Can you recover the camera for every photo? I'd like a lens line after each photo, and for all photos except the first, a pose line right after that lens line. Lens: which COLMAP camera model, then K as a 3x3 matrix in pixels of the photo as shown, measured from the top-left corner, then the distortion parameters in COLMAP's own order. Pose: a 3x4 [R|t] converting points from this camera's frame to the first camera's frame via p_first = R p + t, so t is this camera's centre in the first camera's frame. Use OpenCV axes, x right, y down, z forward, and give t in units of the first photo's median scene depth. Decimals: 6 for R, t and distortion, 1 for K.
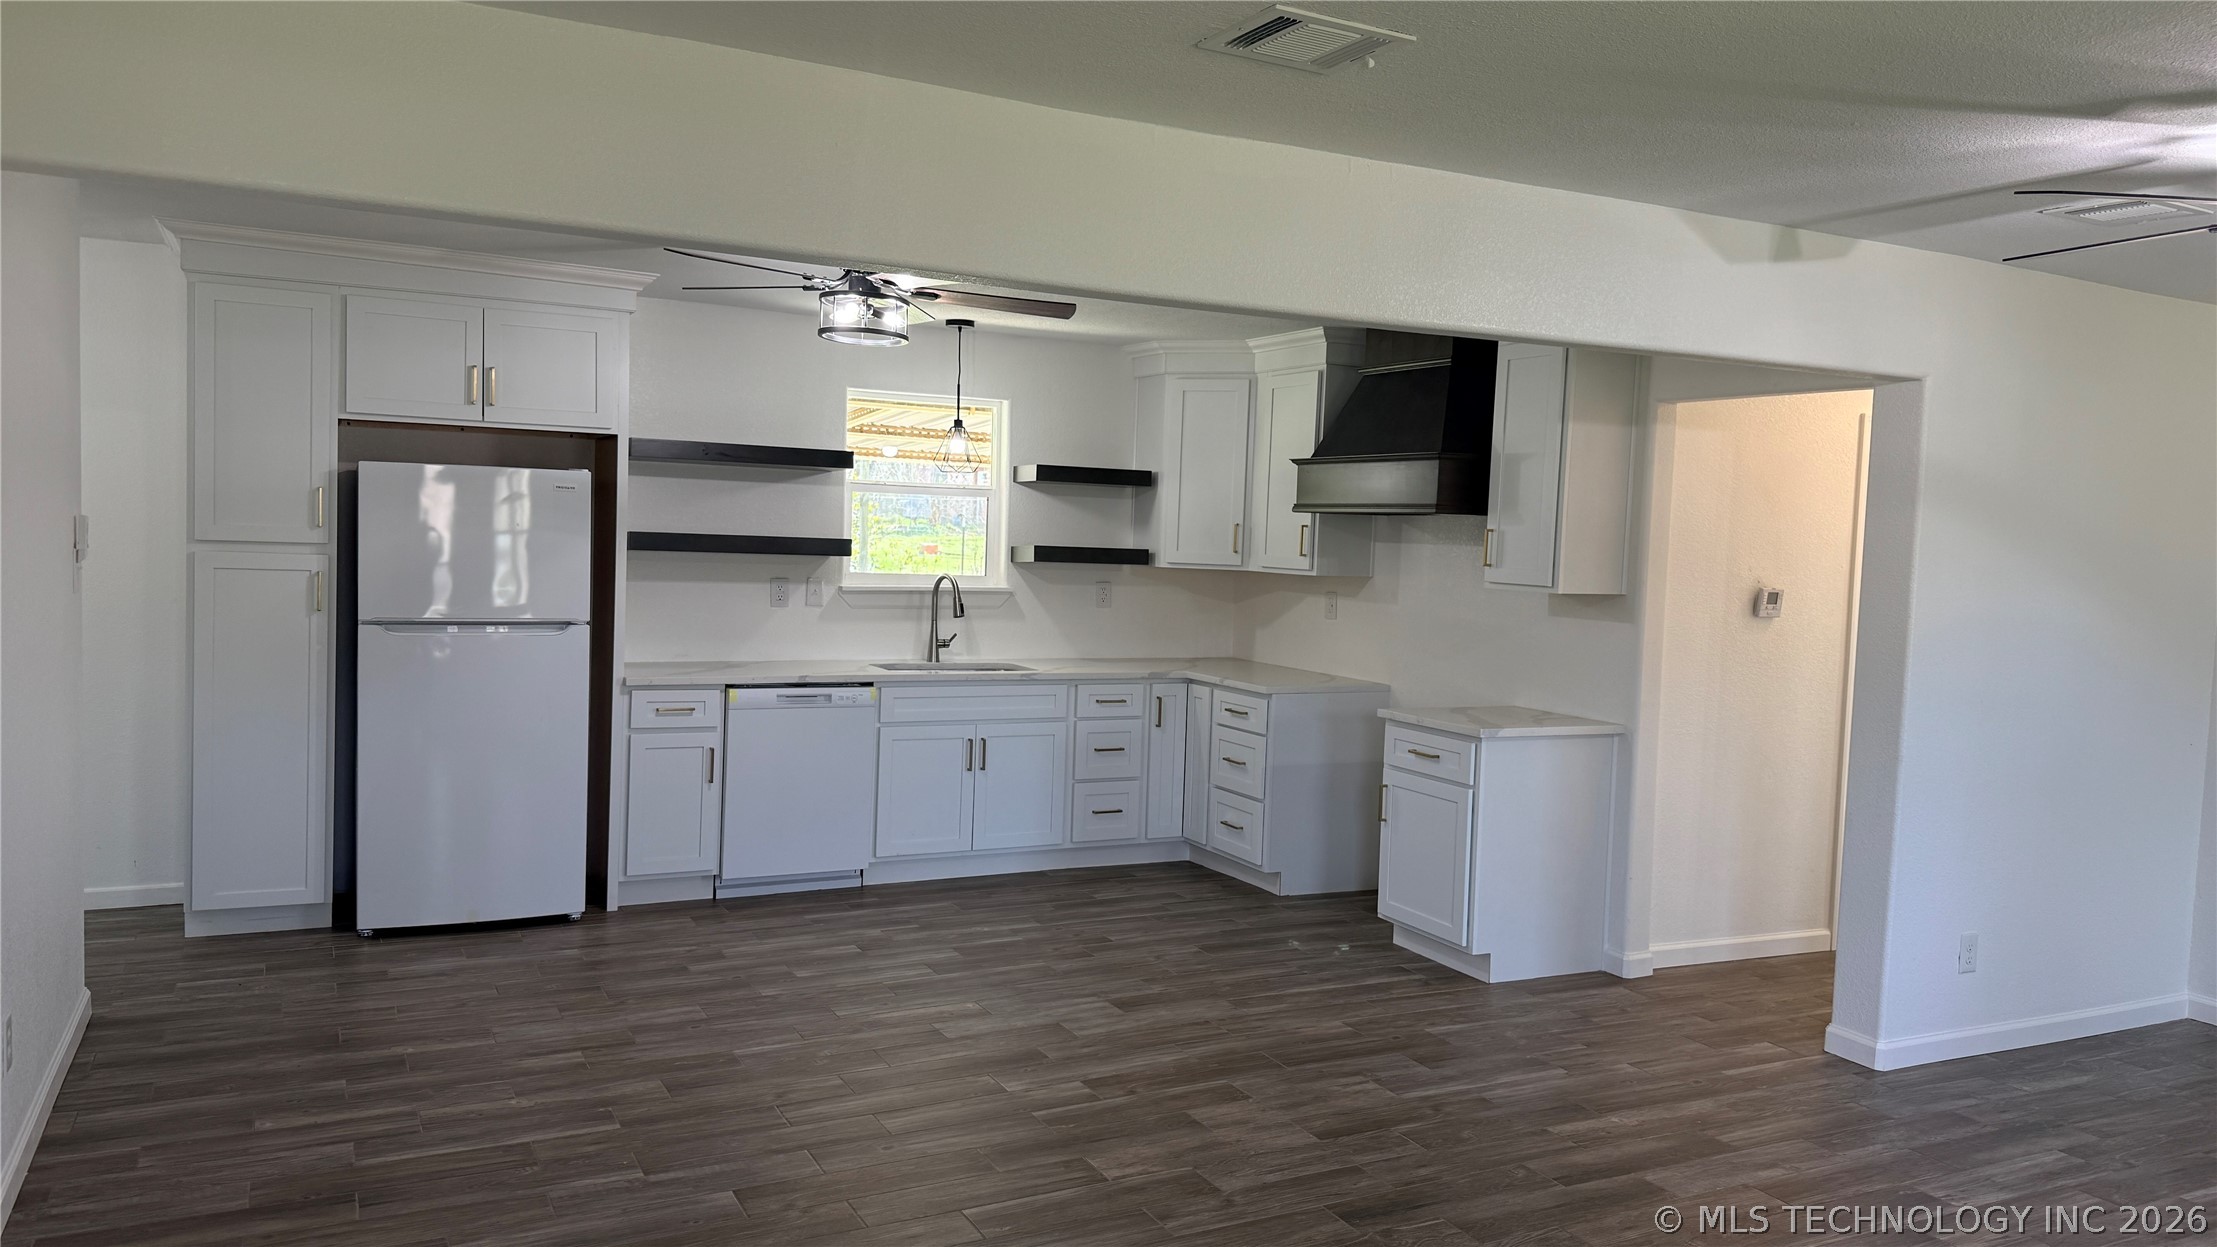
lens RADIAL K [[1569.8, 0, 1105.6], [0, 1569.8, 617.3], [0, 0, 1]] dist [0.113221, -0.184274]
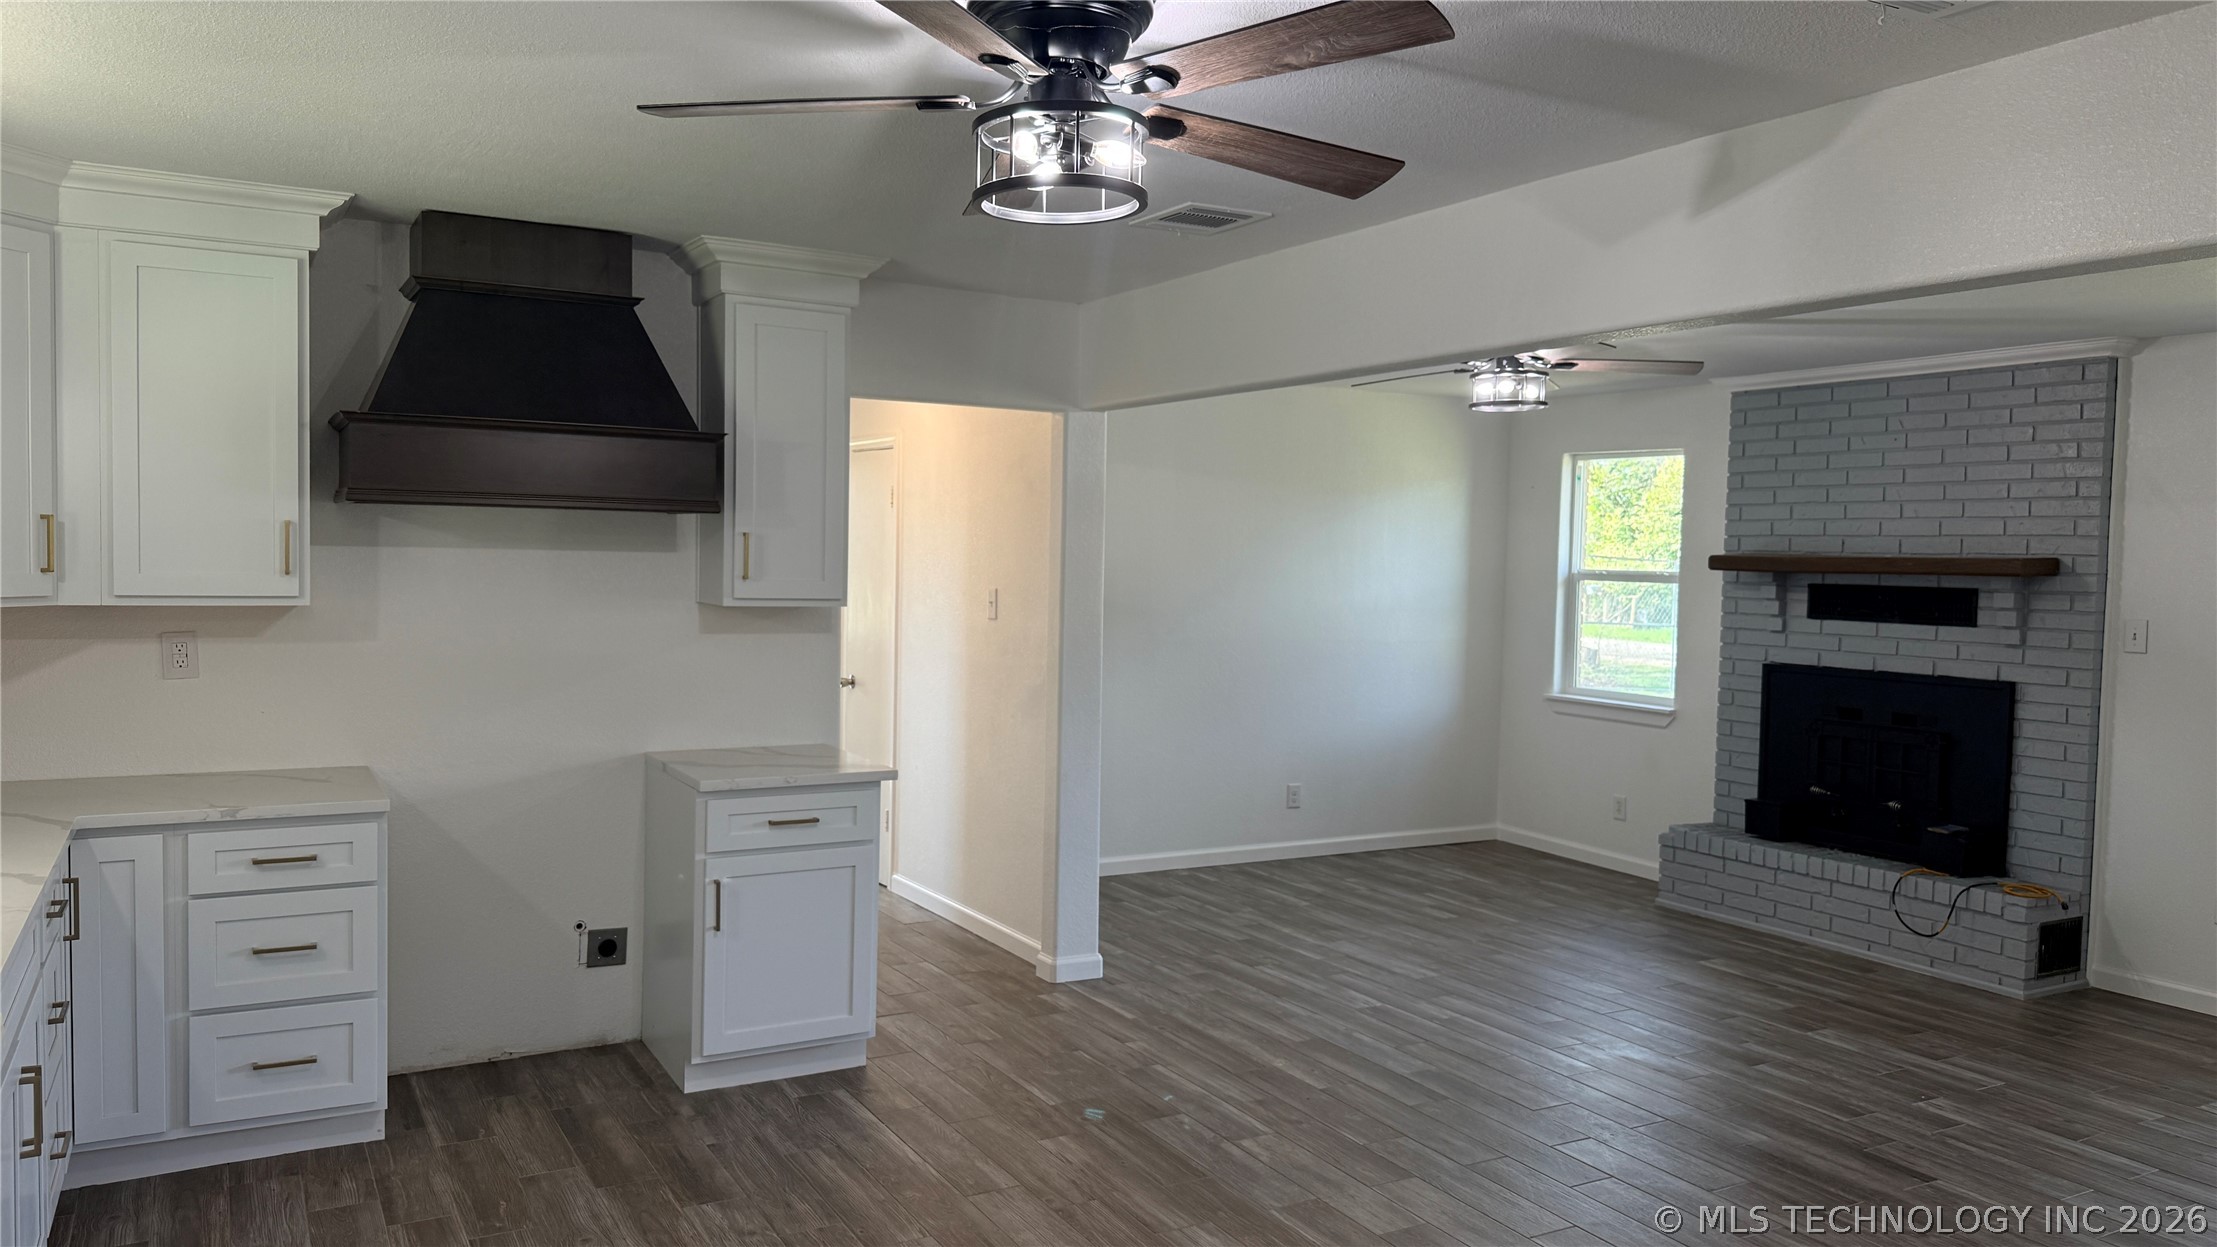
lens RADIAL K [[1569.8, 0, 1105.6], [0, 1569.8, 617.3], [0, 0, 1]] dist [0.113221, -0.184274]
pose [[-0.045441, -0.081997, 0.995596, -0.490028], [0.034261, 0.995911, 0.083586, -0.063376], [-0.998379, 0.037908, -0.042446, 0.739026]]
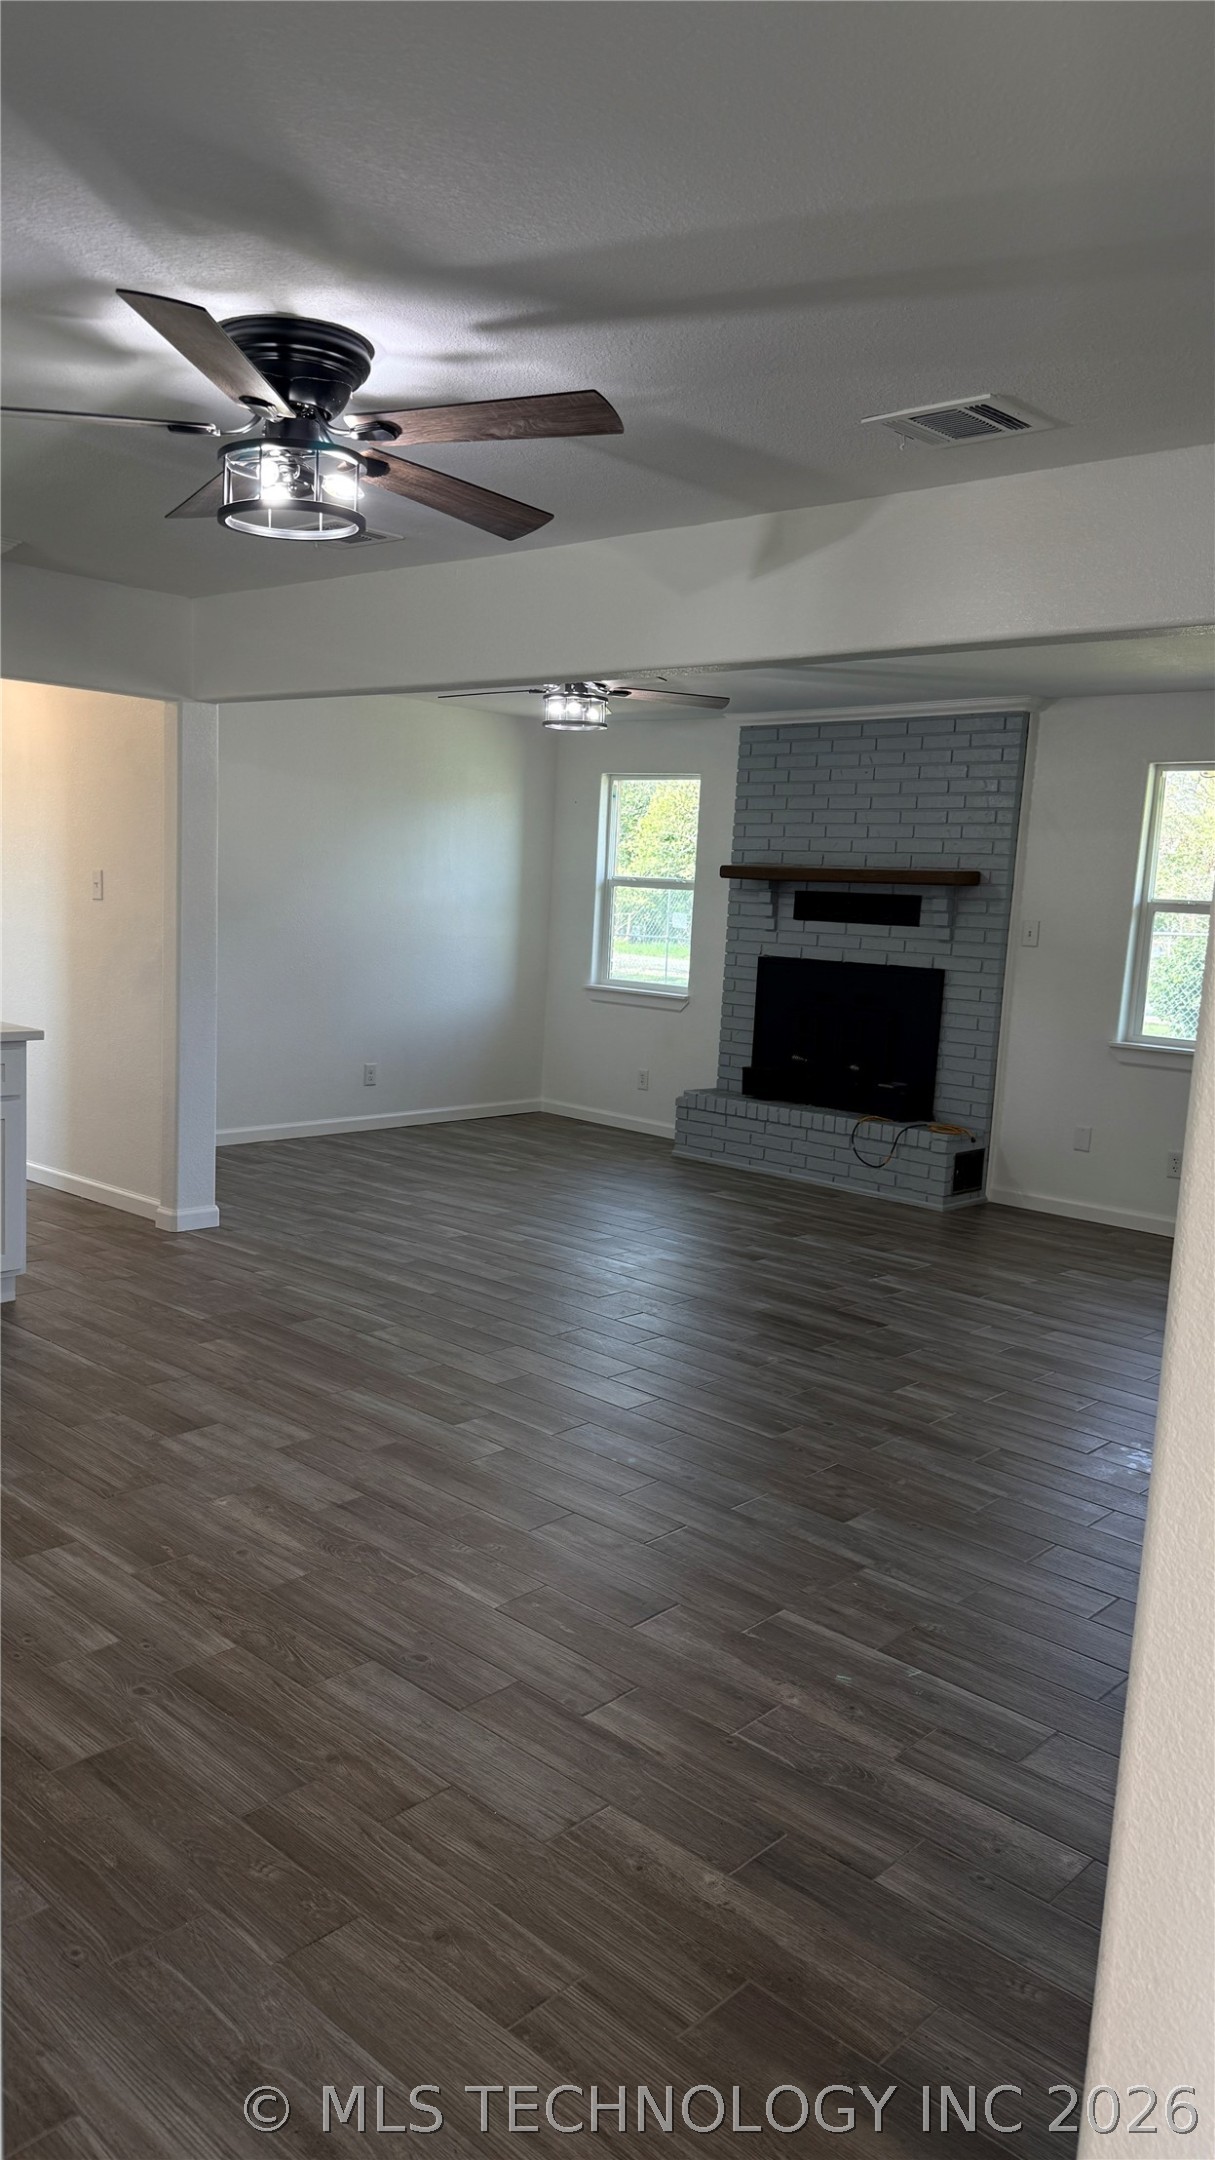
lens RADIAL K [[1525.0, 0, 597.4], [0, 1525.0, 1080.8], [0, 0, 1]] dist [0.195247, -0.446456]
pose [[-0.341879, -0.175054, 0.923296, -0.576570], [-0.008867, 0.983054, 0.183101, -0.055911], [-0.939702, 0.054412, -0.337638, 0.806943]]
